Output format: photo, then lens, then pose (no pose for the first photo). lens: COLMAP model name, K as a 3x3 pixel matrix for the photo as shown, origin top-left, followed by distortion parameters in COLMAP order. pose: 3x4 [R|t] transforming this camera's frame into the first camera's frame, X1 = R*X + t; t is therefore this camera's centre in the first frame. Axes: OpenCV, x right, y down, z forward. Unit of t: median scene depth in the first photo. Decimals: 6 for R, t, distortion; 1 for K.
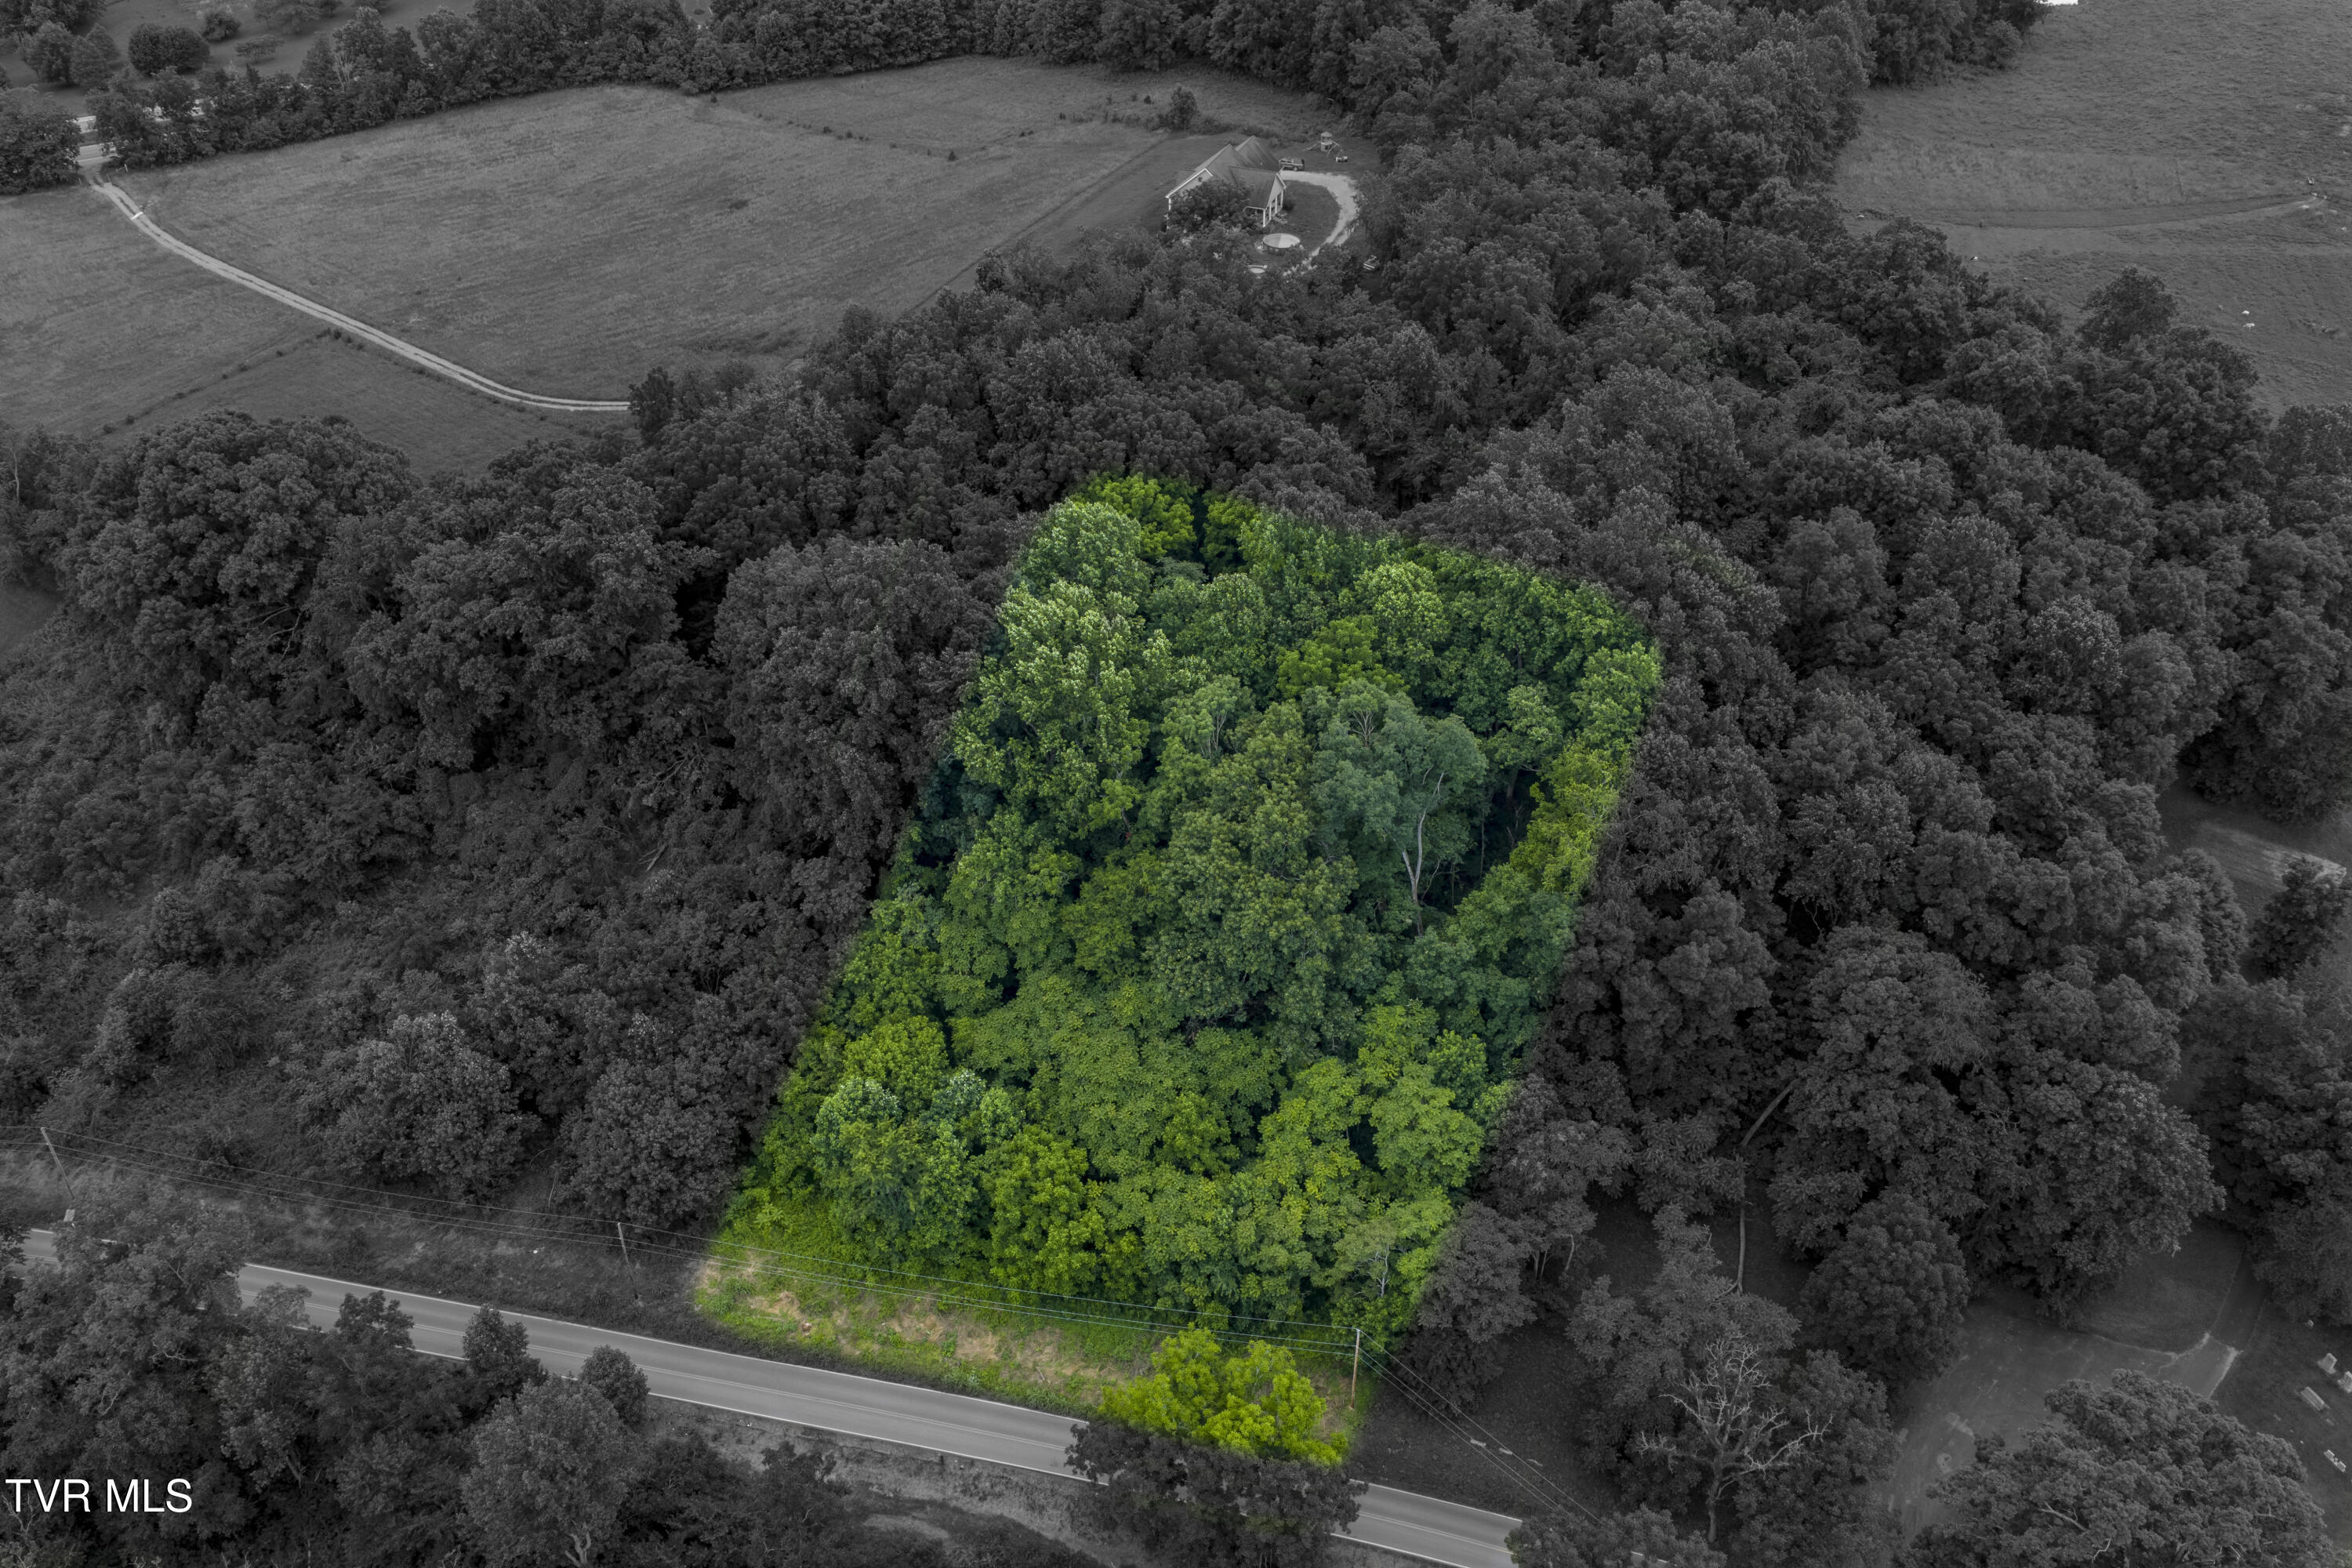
lens RADIAL K [[1944.5, 0, 1180.0], [0, 1944.5, 781.4], [0, 0, 1]] dist [0.018647, -0.023772]
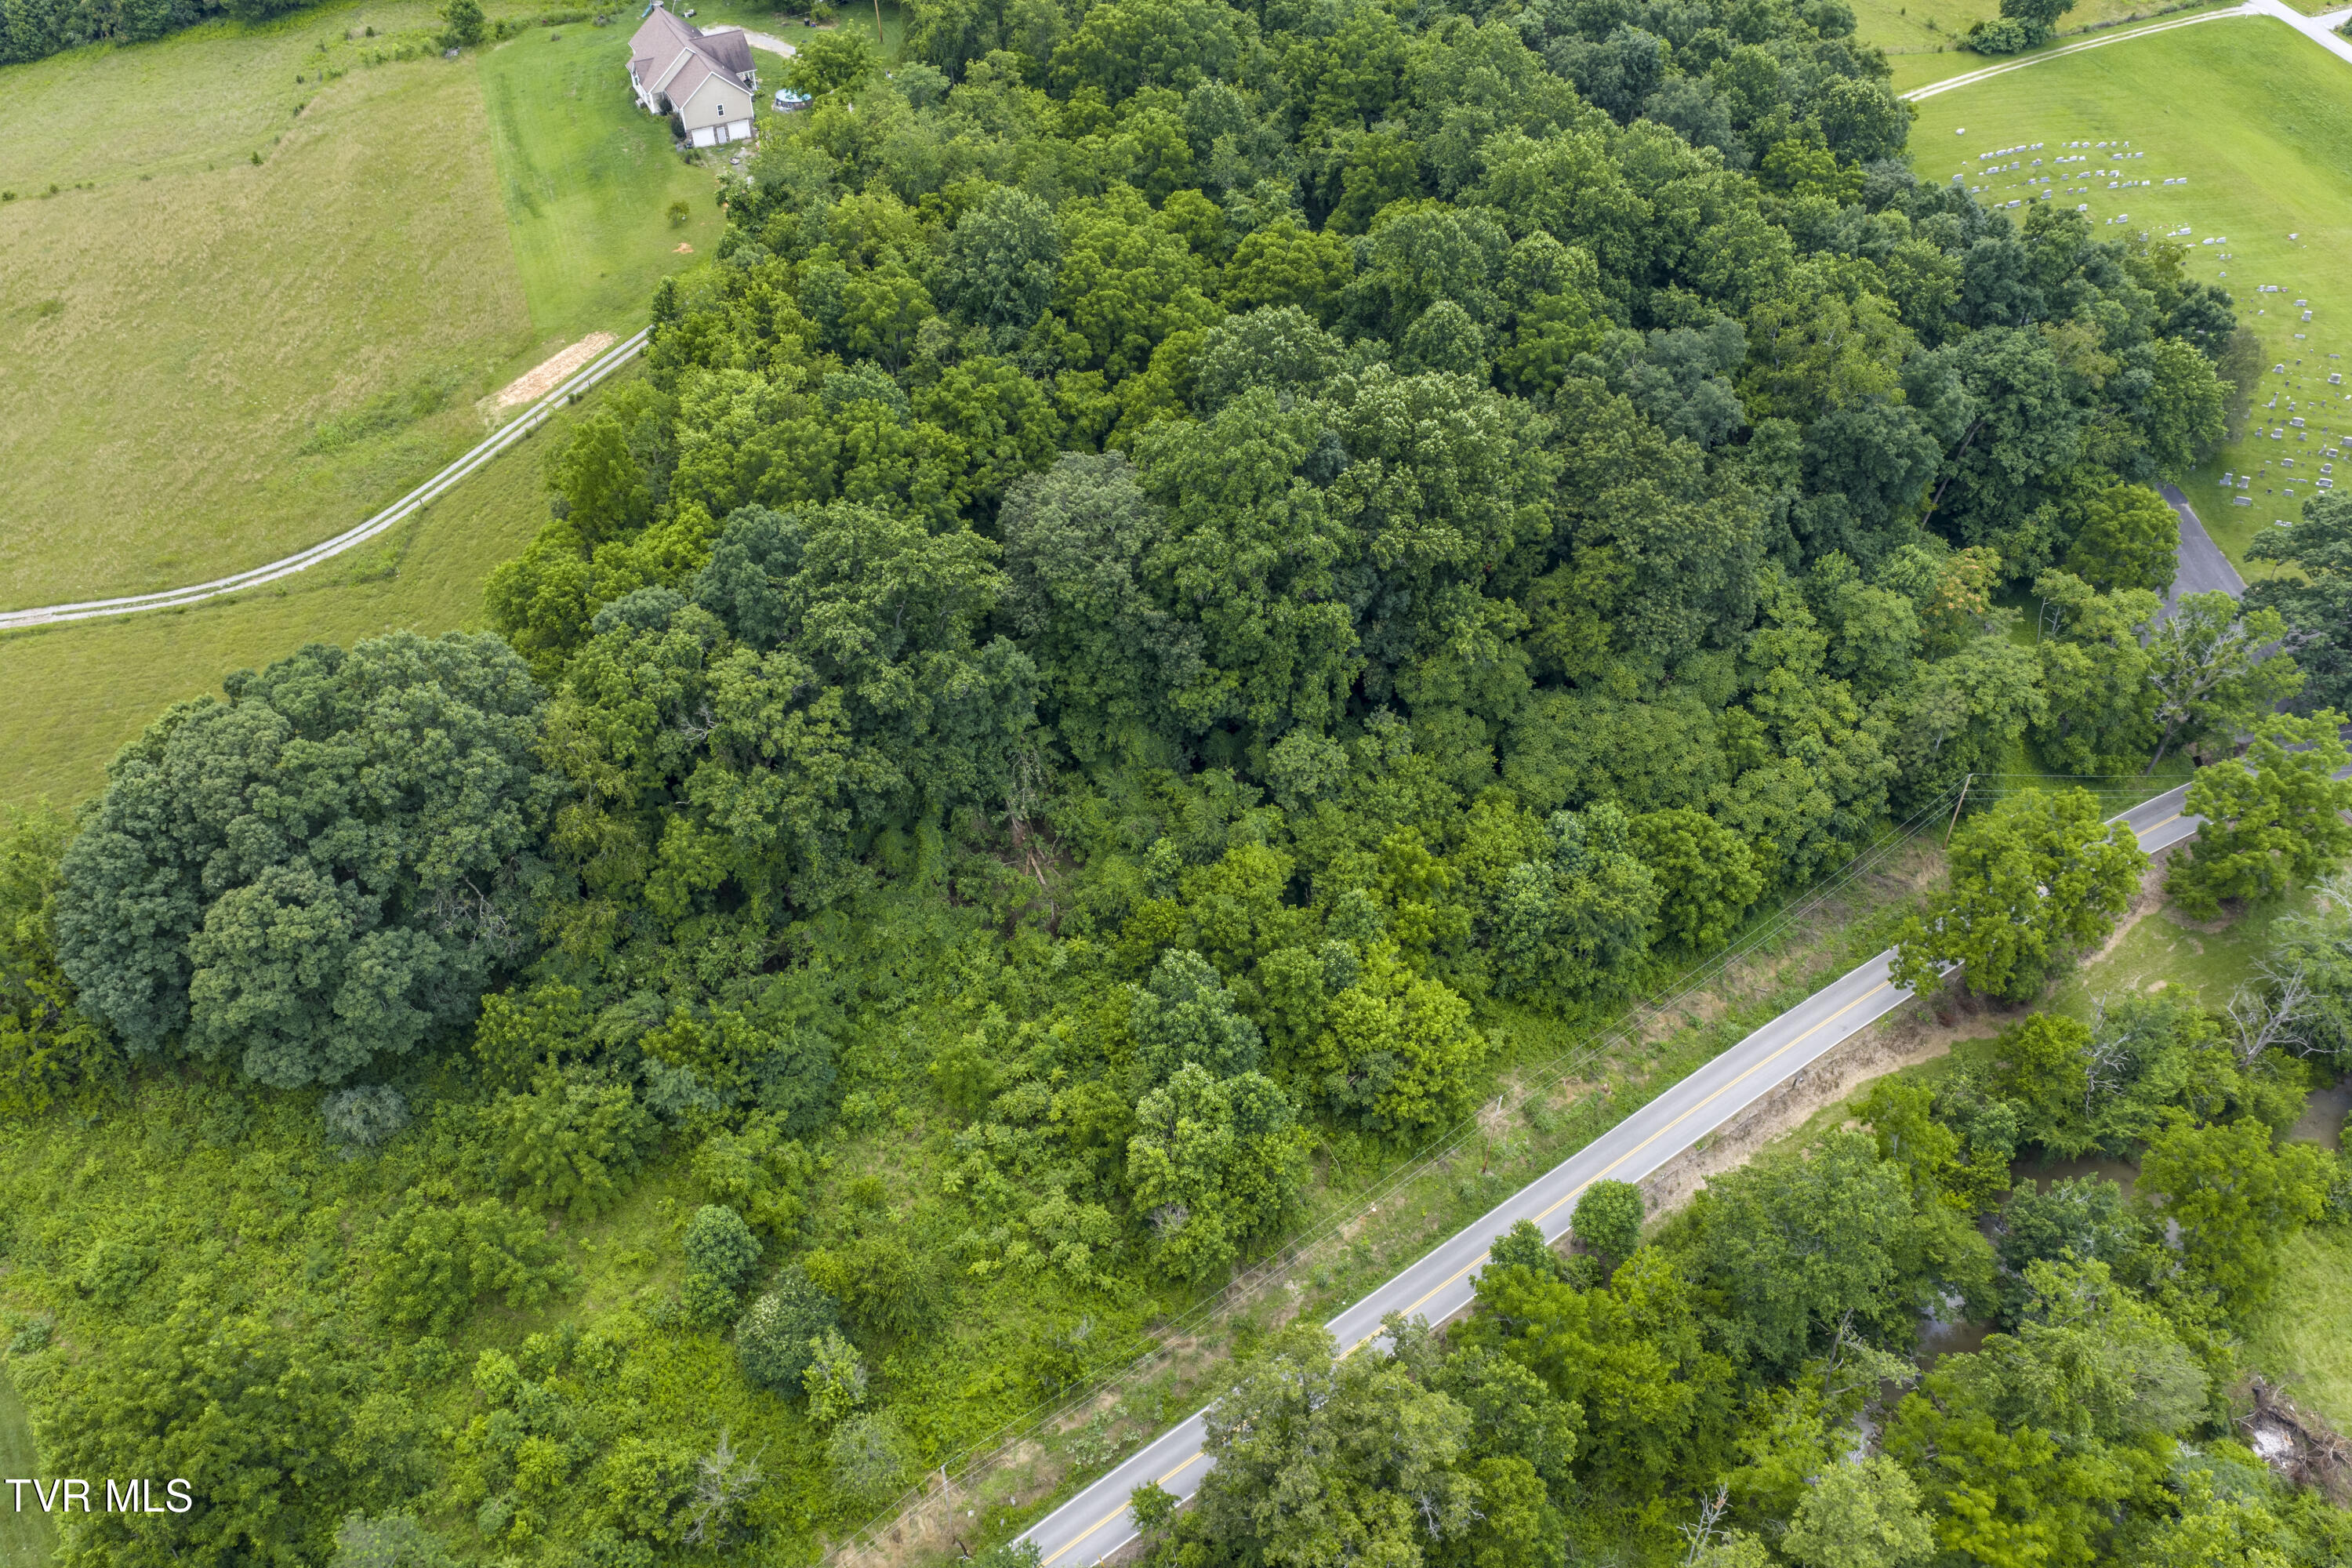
lens RADIAL K [[1944.5, 0, 1183.6], [0, 1944.5, 777.6], [0, 0, 1]] dist [0.018647, -0.023772]
pose [[0.665740, -0.507526, 0.546999, -0.688224], [0.461623, 0.856074, 0.232468, -0.174598], [-0.586255, 0.097744, 0.804208, 0.228246]]
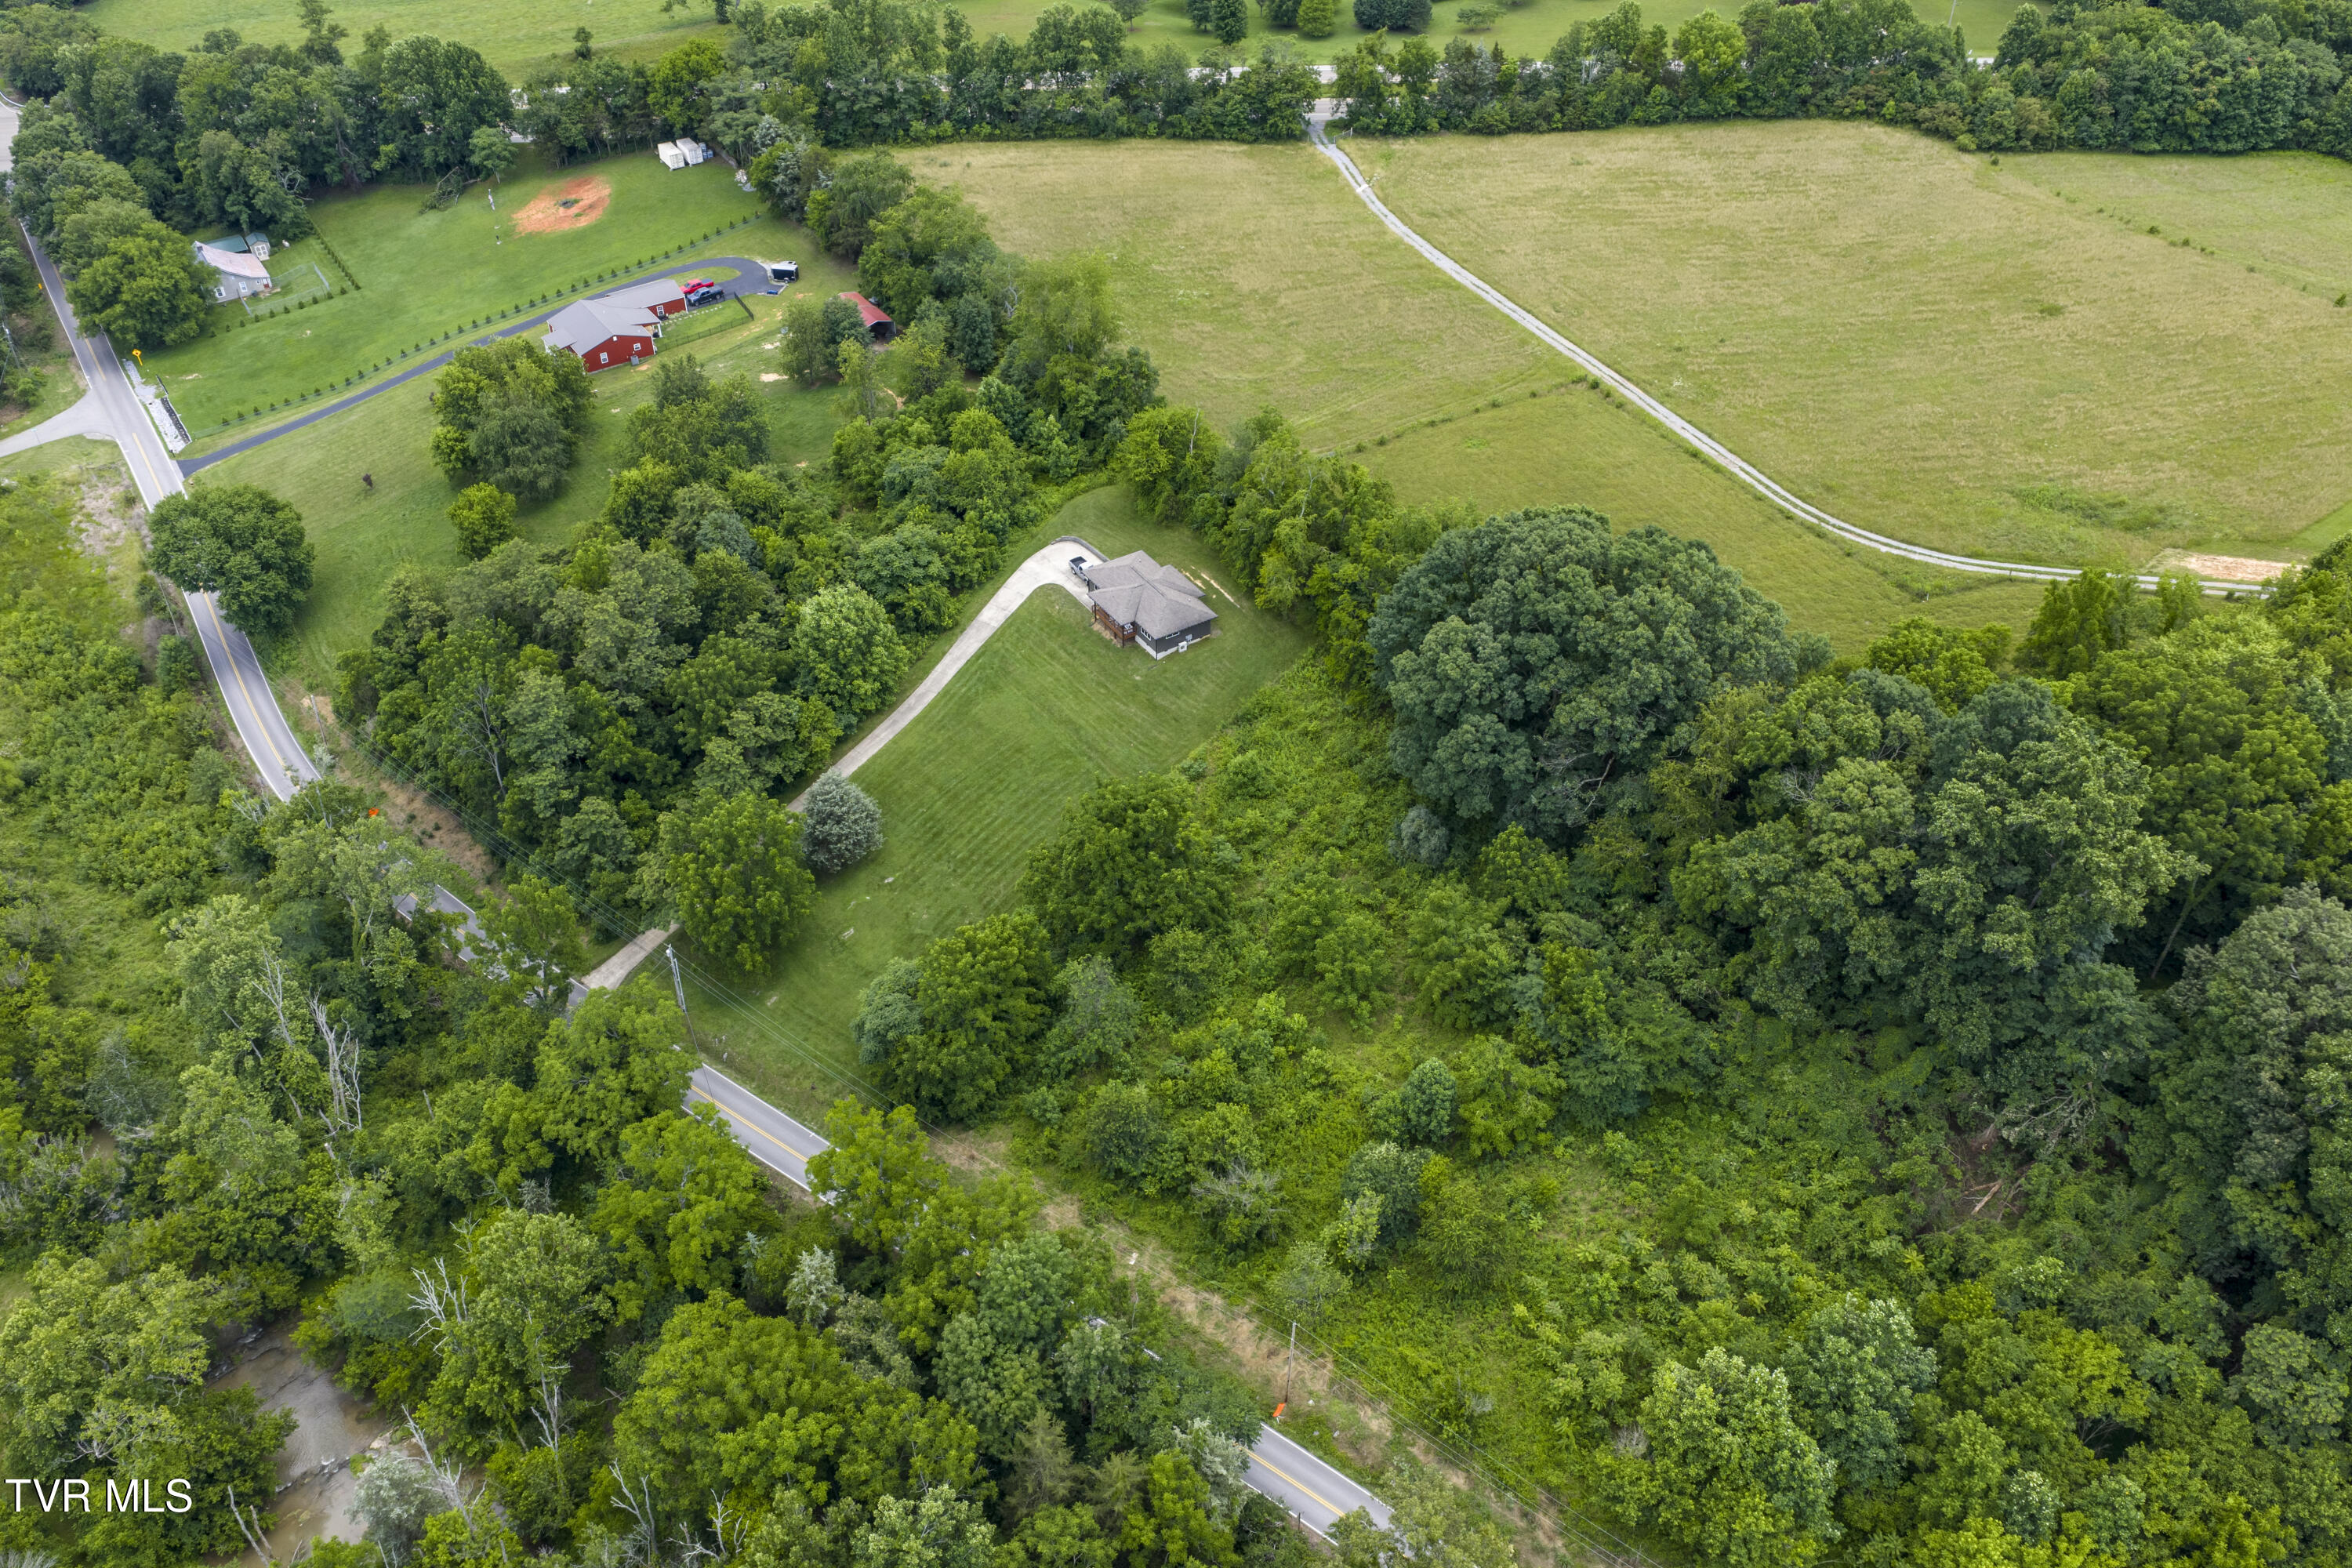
lens RADIAL K [[1944.5, 0, 1179.7], [0, 1944.5, 782.6], [0, 0, 1]] dist [0.018647, -0.023772]
pose [[0.894356, 0.280976, -0.348110, -0.331601], [-0.272105, 0.959322, 0.075229, -0.093572], [0.355087, 0.027441, 0.934430, 0.125992]]
